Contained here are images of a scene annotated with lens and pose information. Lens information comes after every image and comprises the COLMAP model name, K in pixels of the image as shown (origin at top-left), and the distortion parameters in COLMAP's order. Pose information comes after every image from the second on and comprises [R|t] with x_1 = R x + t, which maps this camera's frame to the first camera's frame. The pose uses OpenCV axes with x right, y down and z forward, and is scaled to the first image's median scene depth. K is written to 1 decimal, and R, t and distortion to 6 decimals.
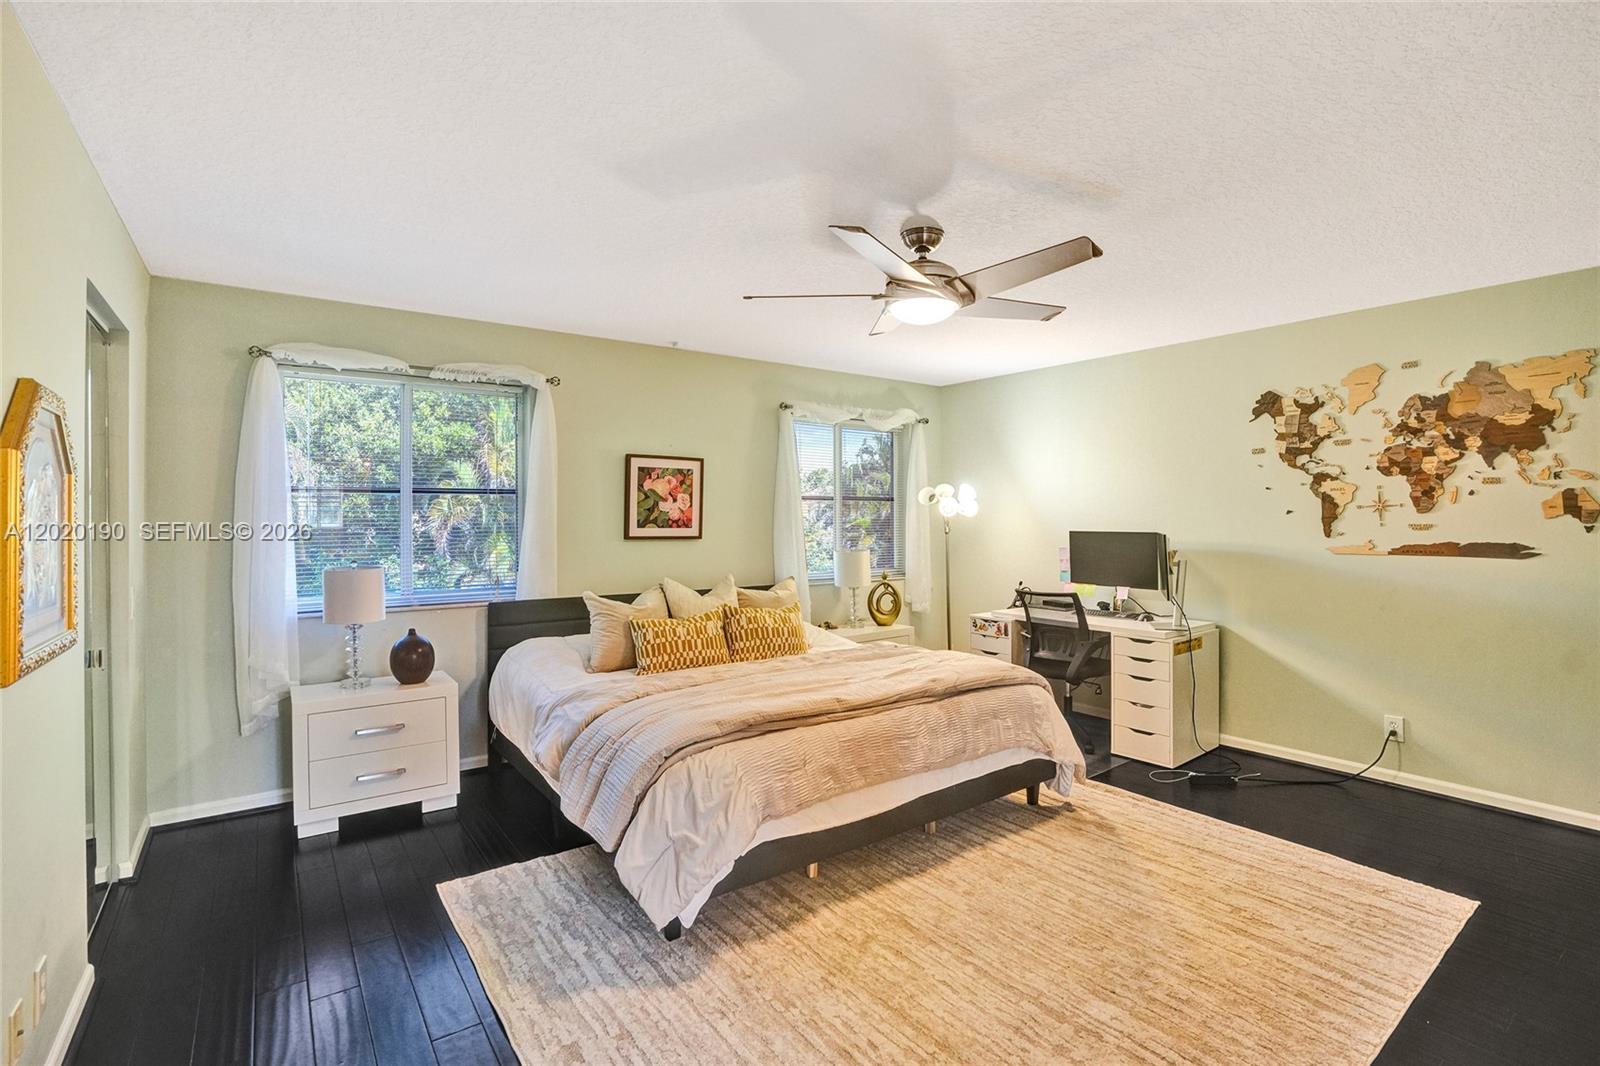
lens RADIAL K [[747.8, 0, 809.6], [0, 747.8, 529.3], [0, 0, 1]] dist [-0.065320, 0.026350]
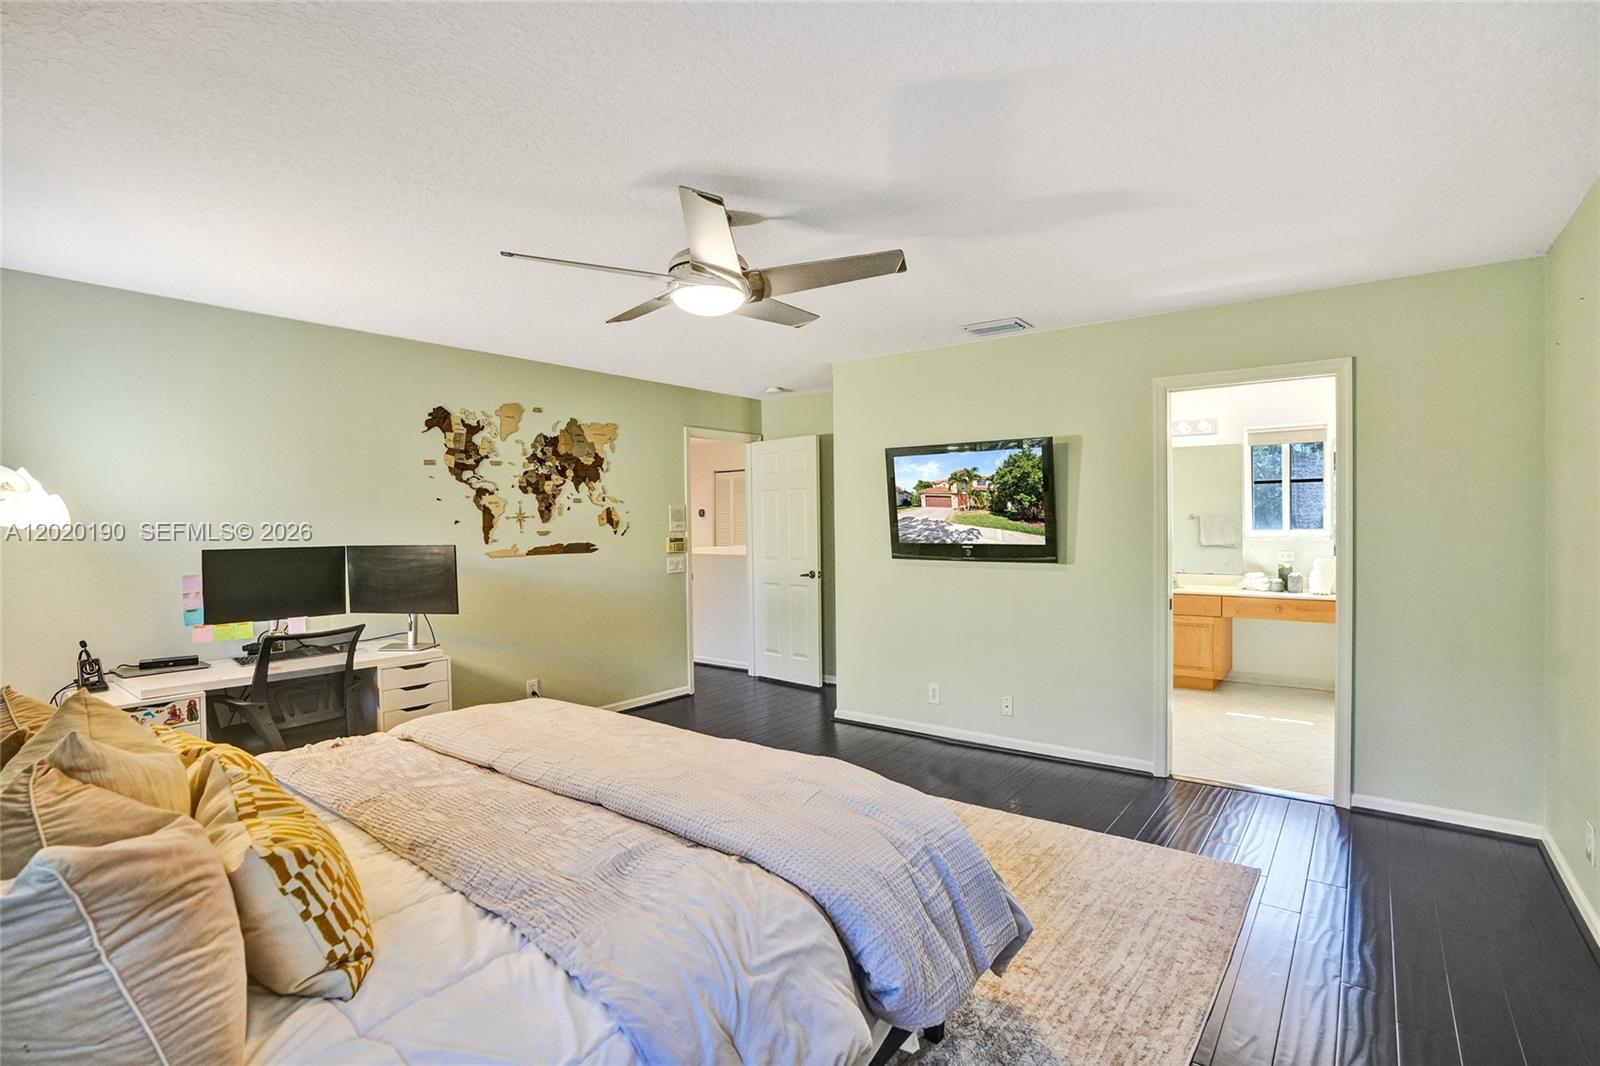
lens RADIAL K [[747.8, 0, 809.6], [0, 747.8, 529.3], [0, 0, 1]] dist [-0.065320, 0.026350]
pose [[-0.252151, -0.004660, 0.967677, -0.590128], [0.025531, 0.999608, 0.011466, -0.013281], [-0.967351, 0.027597, -0.251934, 0.852961]]
